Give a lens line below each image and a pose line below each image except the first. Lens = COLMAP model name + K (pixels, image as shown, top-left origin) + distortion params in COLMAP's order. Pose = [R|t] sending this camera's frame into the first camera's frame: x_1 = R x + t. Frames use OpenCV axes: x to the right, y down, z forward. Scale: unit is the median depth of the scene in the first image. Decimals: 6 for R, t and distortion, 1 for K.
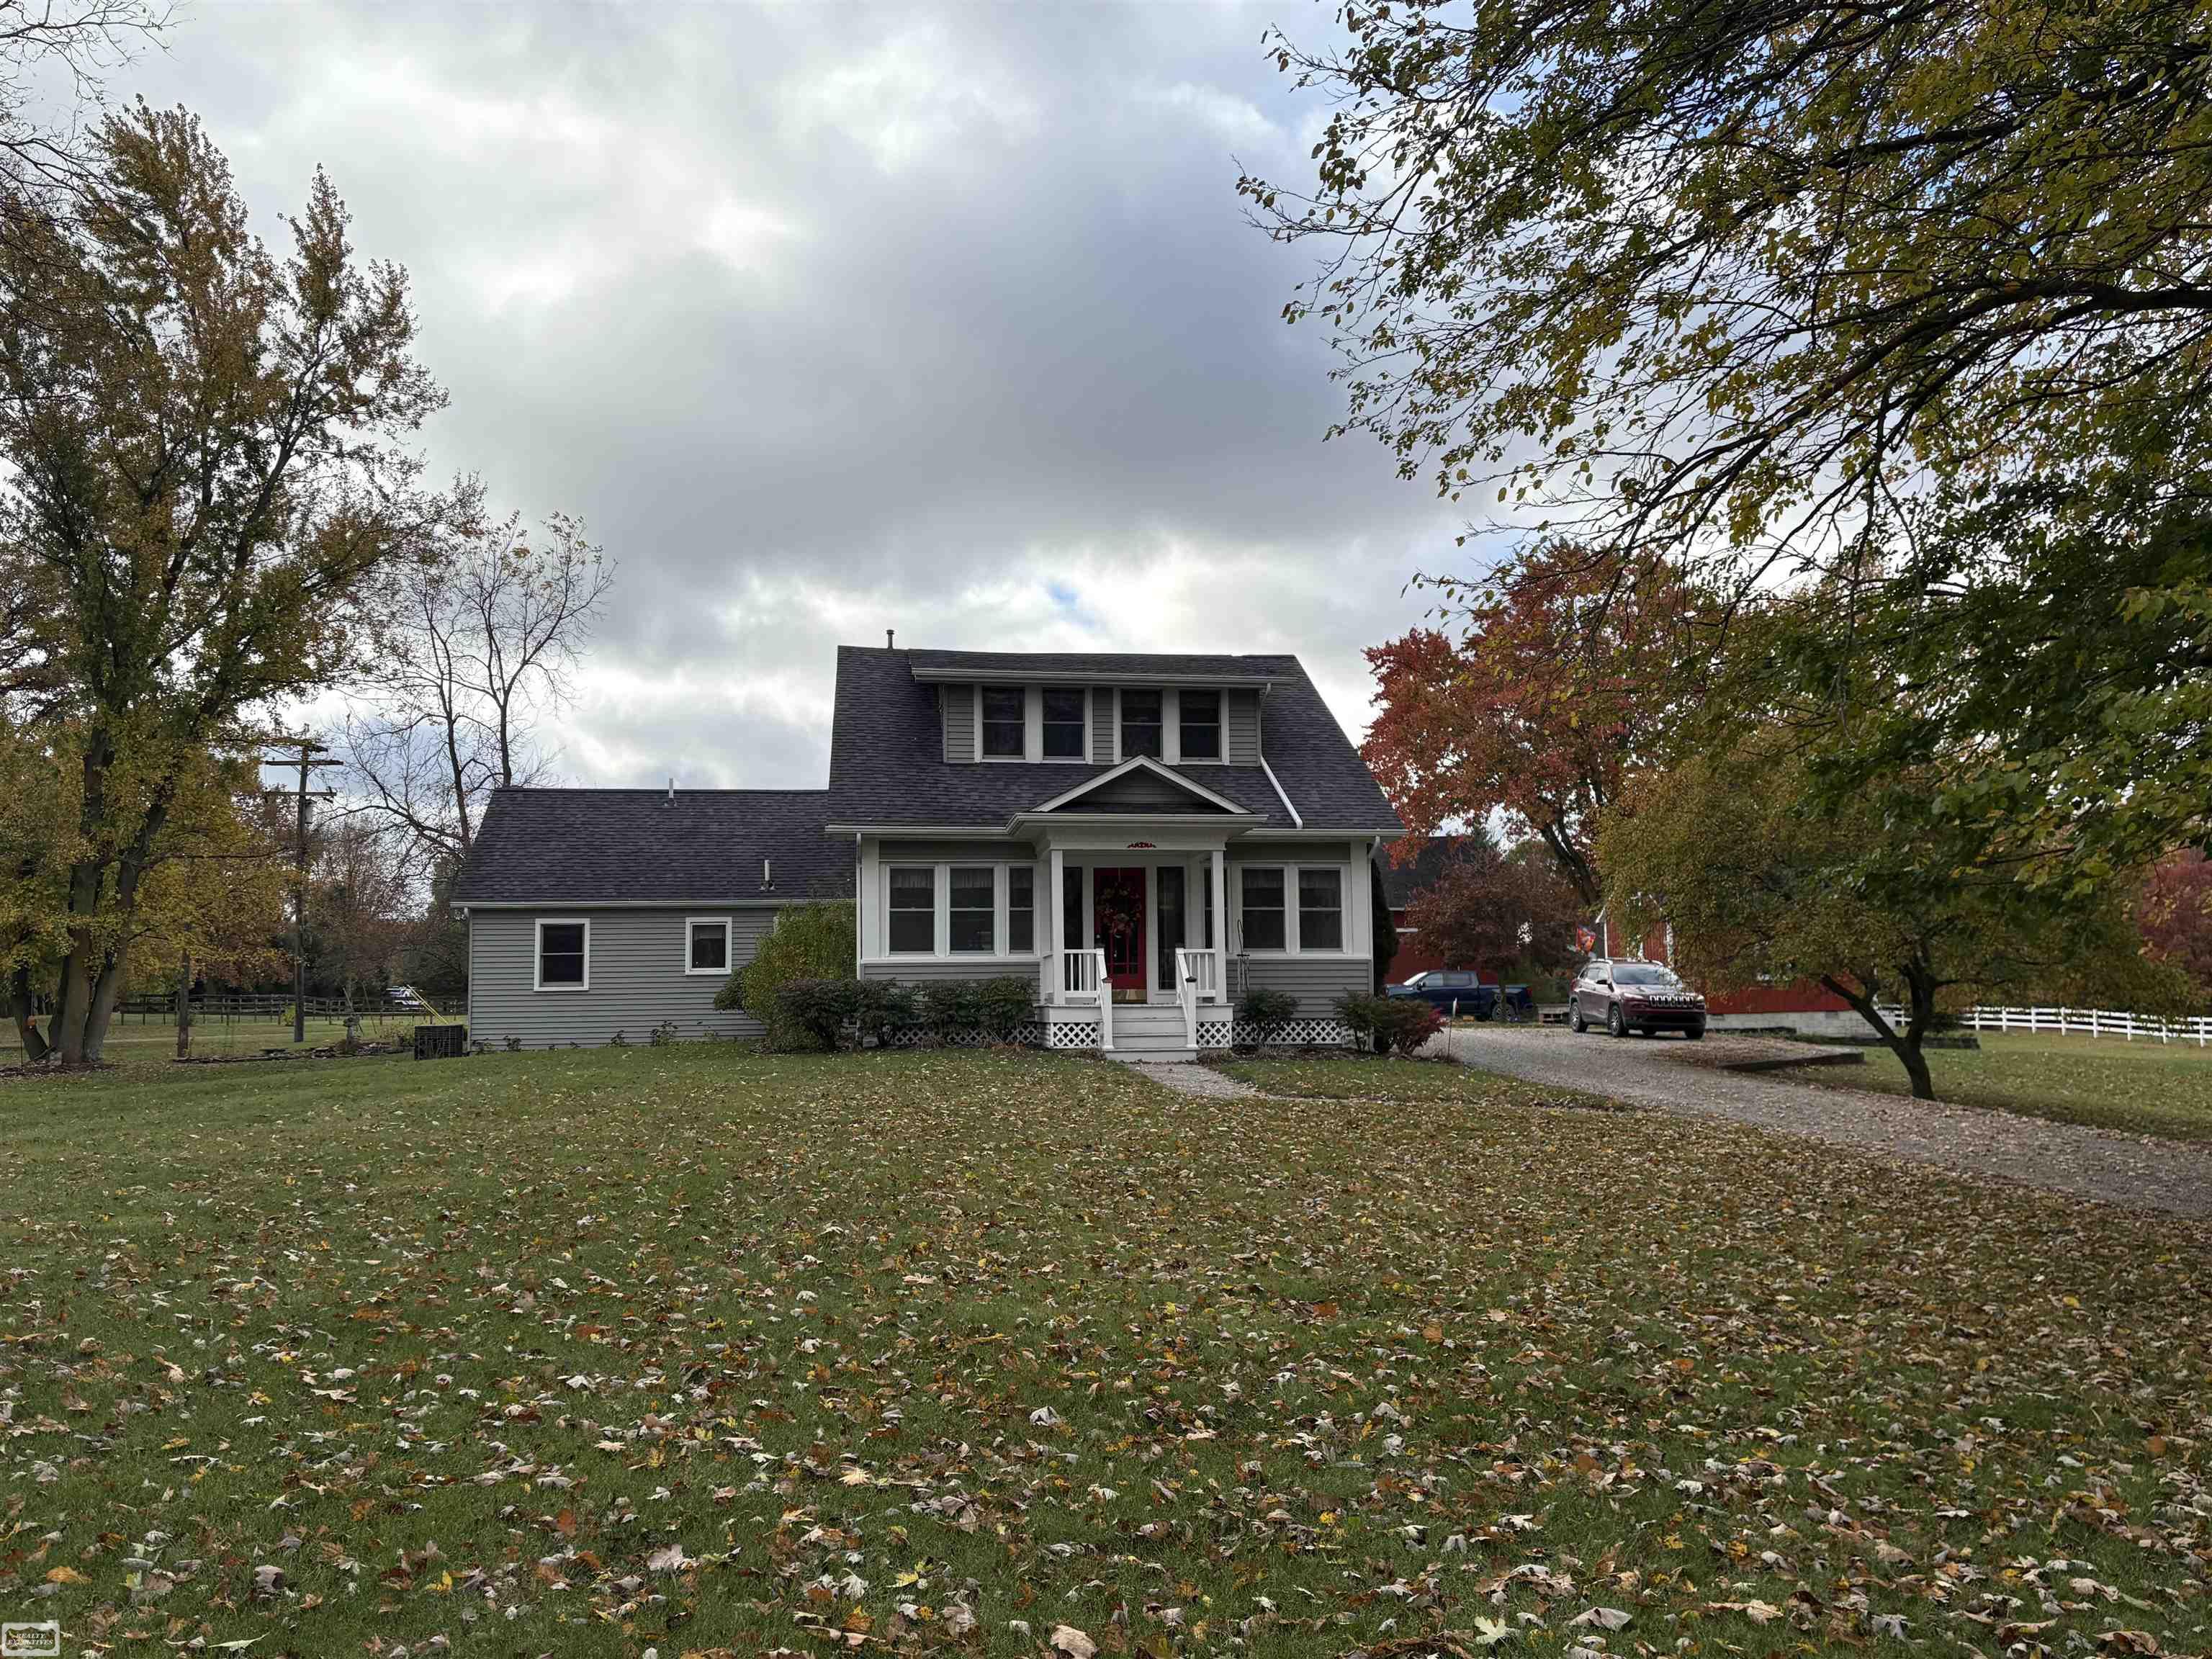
lens RADIAL K [[1889.2, 0, 1107.5], [0, 1889.2, 827.4], [0, 0, 1]] dist [-0.002705, -0.002420]
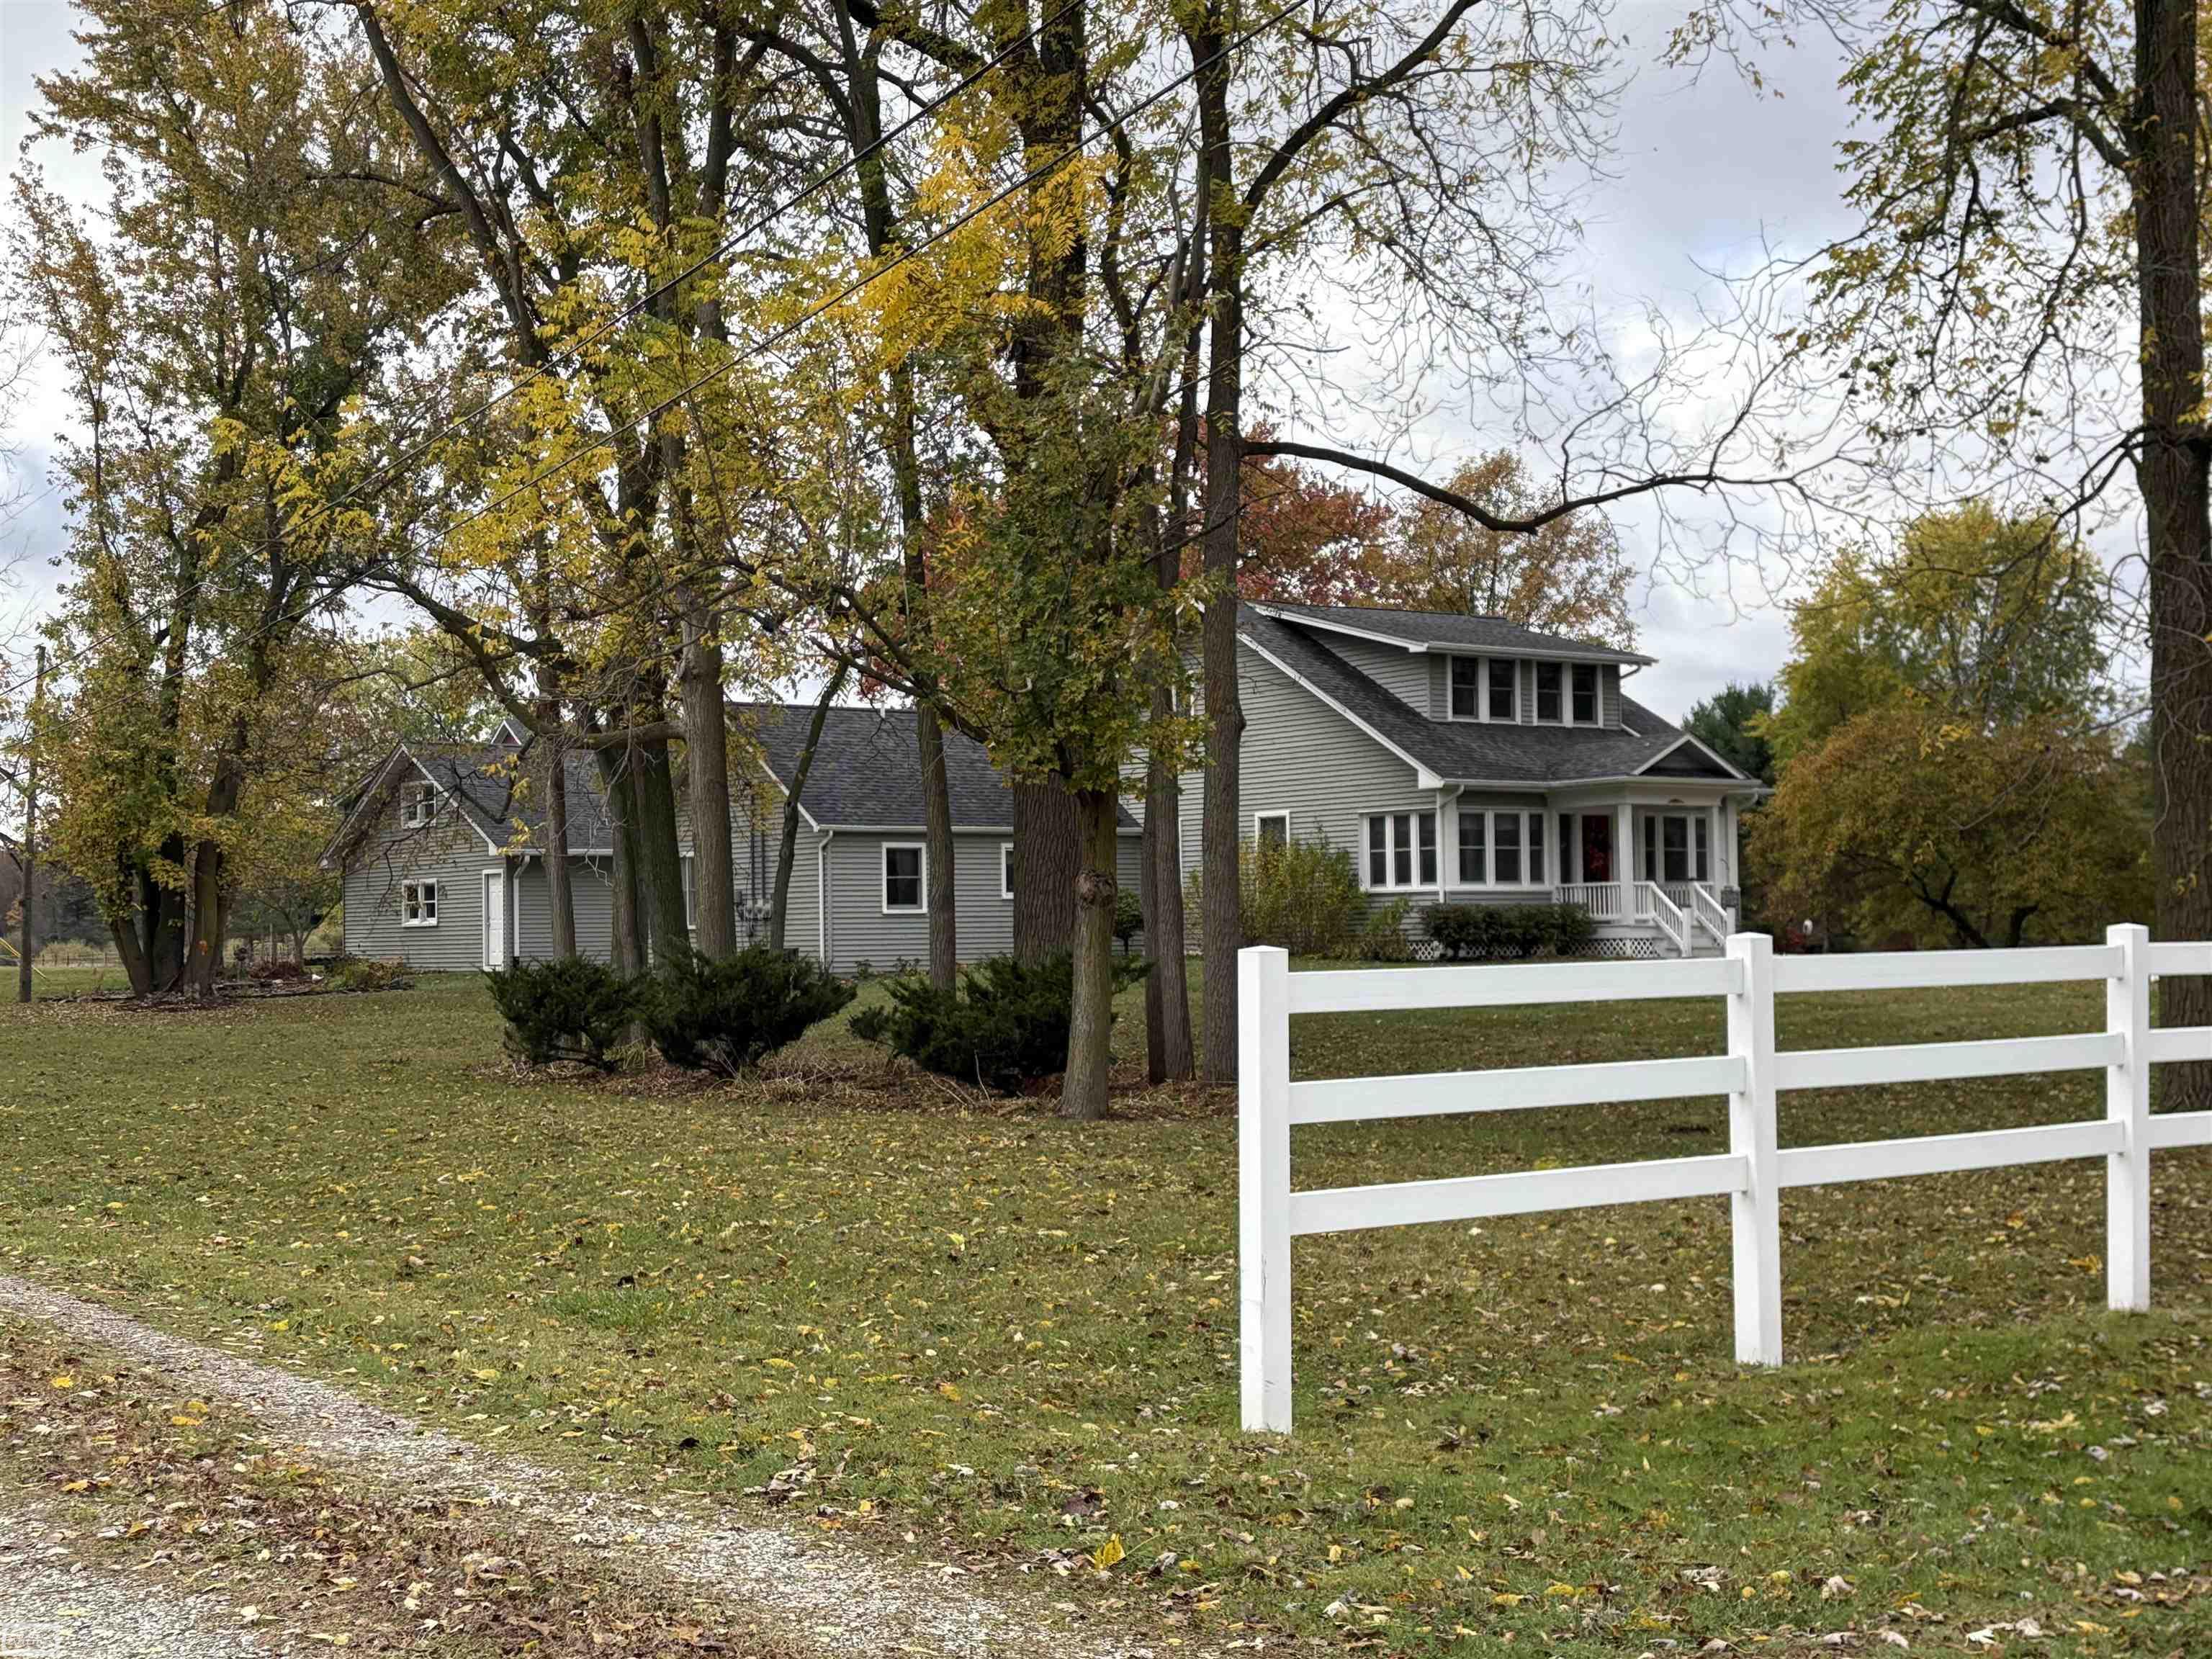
lens RADIAL K [[3017.3, 0, 1105.0], [0, 3017.3, 832.7], [0, 0, 1]] dist [0.040192, 0.000000]
pose [[0.916665, 0.024624, 0.398898, -1.021977], [-0.042089, 0.998498, 0.035083, -0.022220], [-0.397435, -0.048949, 0.916324, -0.636287]]
